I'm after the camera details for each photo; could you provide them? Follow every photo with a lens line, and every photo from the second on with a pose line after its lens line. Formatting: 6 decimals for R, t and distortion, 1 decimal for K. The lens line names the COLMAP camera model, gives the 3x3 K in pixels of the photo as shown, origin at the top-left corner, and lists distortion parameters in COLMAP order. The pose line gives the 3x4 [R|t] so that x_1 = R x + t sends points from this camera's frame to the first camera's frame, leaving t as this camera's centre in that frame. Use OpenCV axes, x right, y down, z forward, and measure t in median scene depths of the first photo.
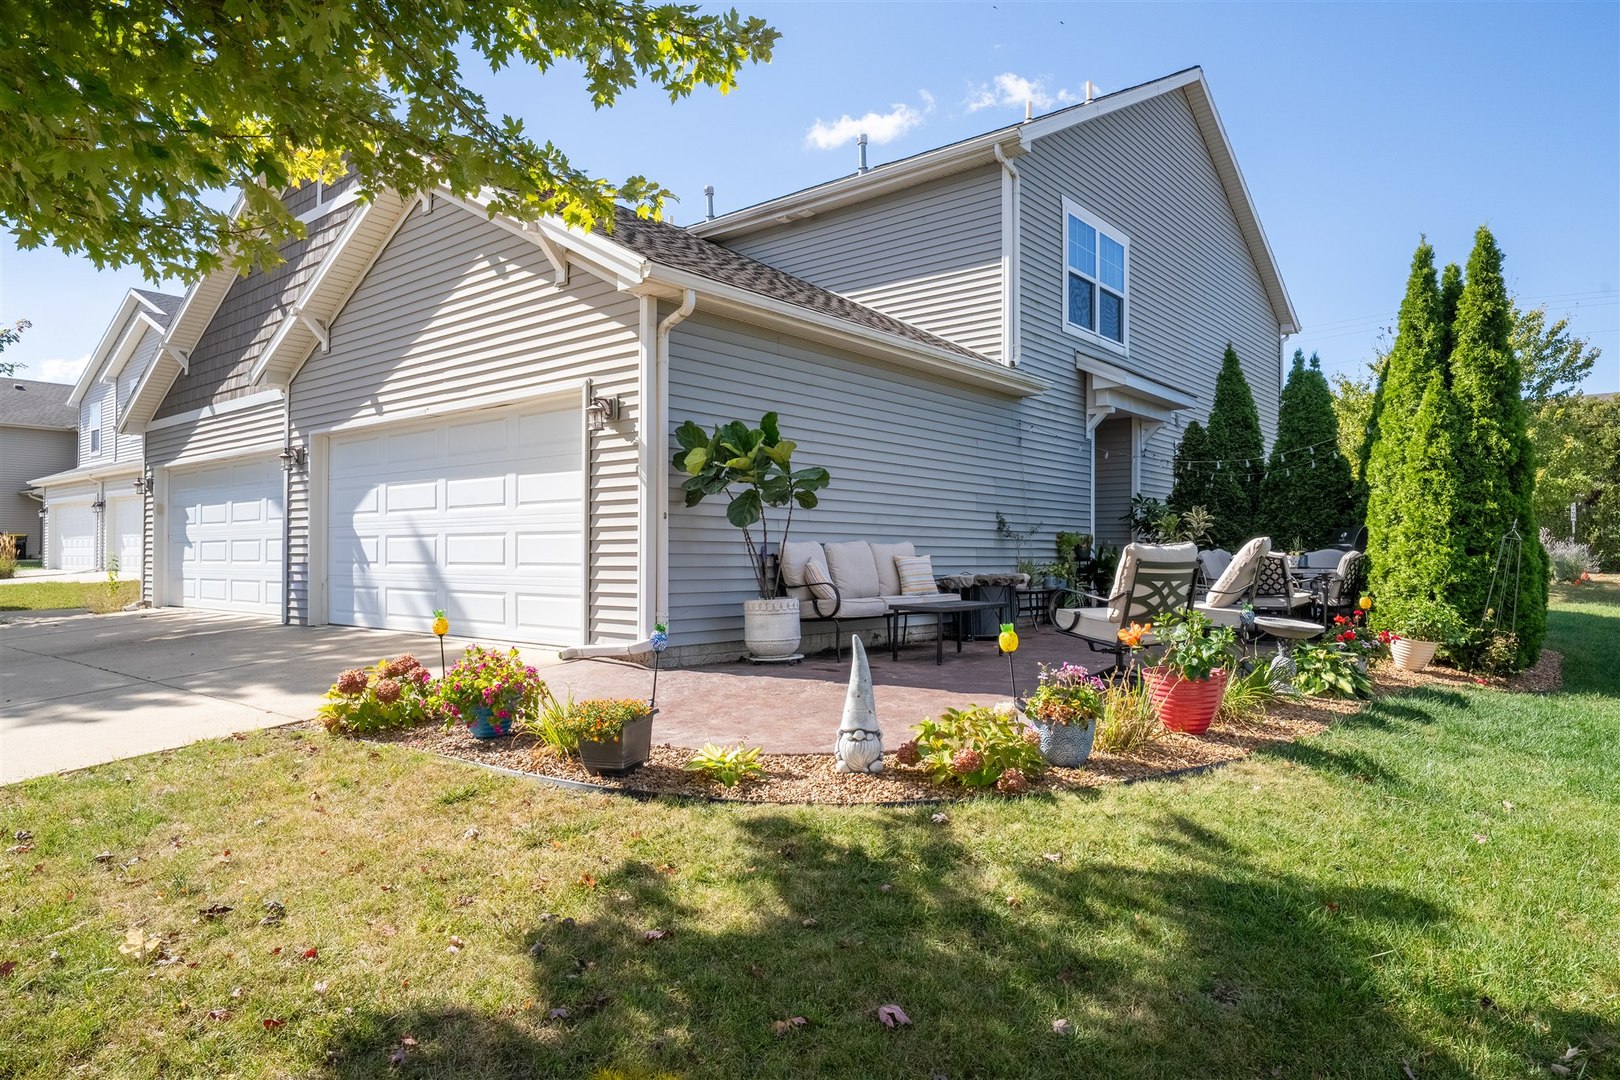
lens RADIAL K [[982.1, 0, 815.5], [0, 982.1, 552.3], [0, 0, 1]] dist [-0.003606, -0.000609]
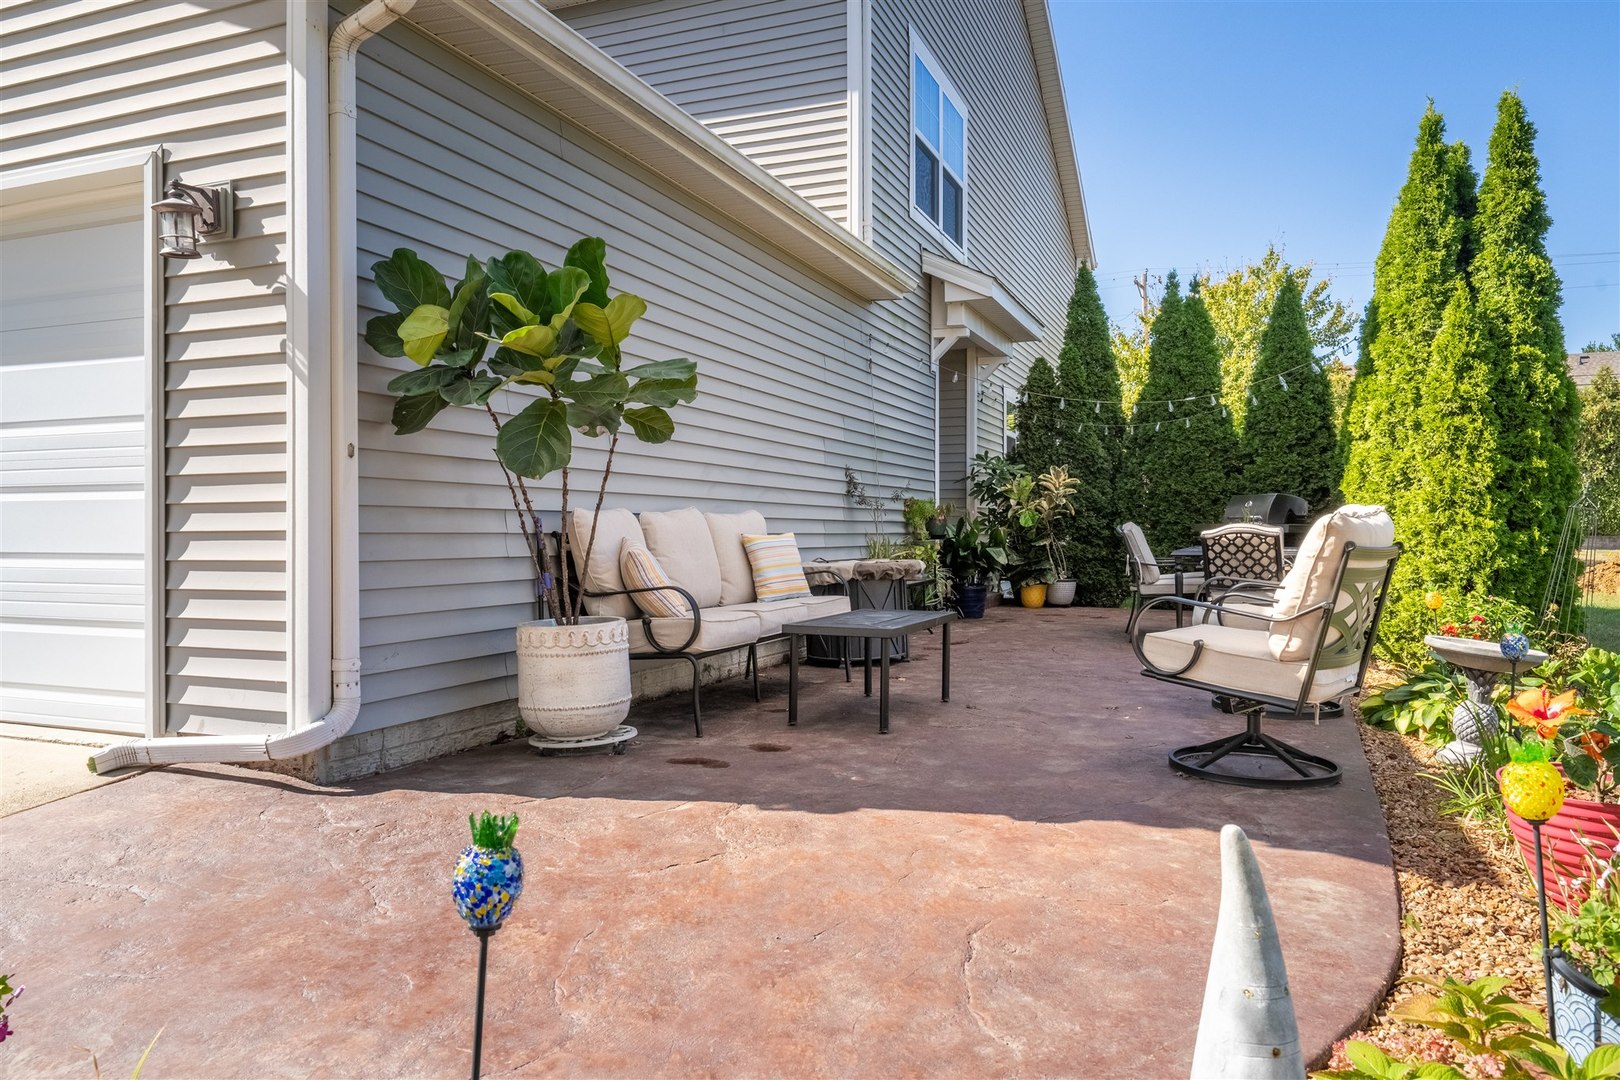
lens RADIAL K [[1096.7, 0, 810.0], [0, 1096.7, 540.0], [0, 0, 1]] dist [-0.000454, 0.003166]
pose [[0.952500, -0.005265, 0.304493, -0.087608], [0.001110, 0.999904, 0.013815, -0.002062], [-0.304537, -0.012820, 0.952414, 0.370601]]
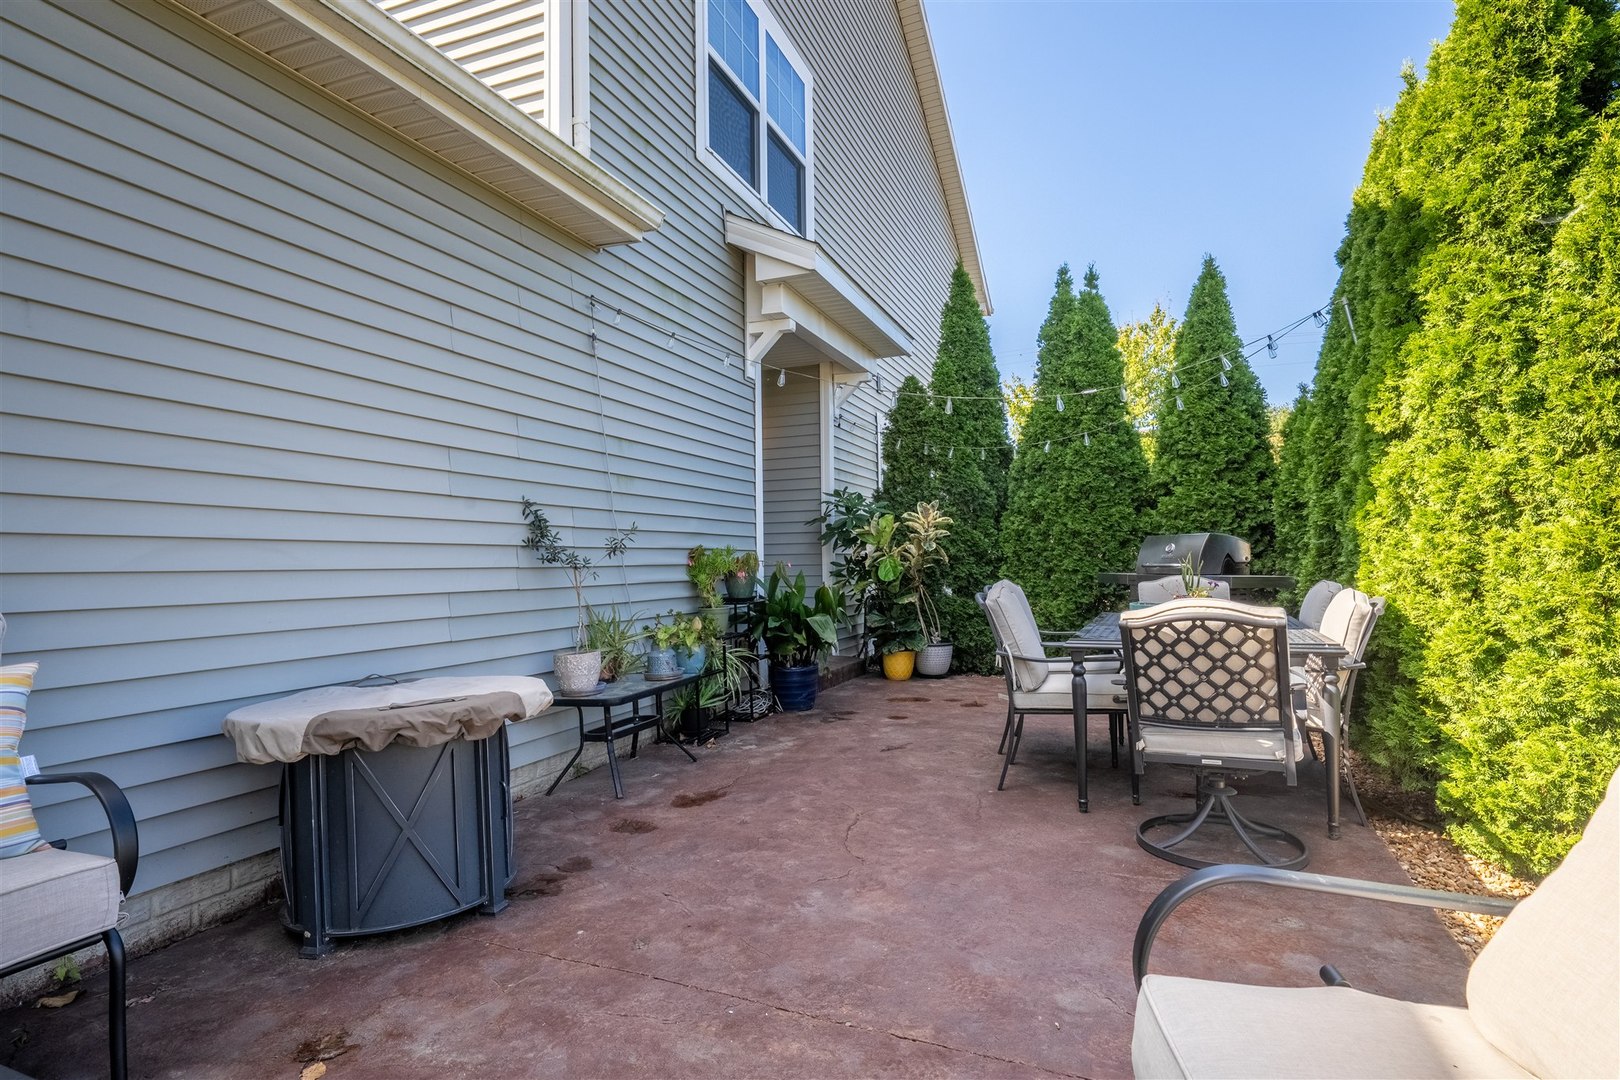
lens RADIAL K [[824.6, 0, 810.0], [0, 824.6, 540.0], [0, 0, 1]] dist [-0.002003, 0.000528]
pose [[0.950088, -0.007001, 0.311904, 0.244296], [0.014587, 0.999652, -0.021994, -0.019924], [-0.311641, 0.025446, 0.949859, 0.818520]]
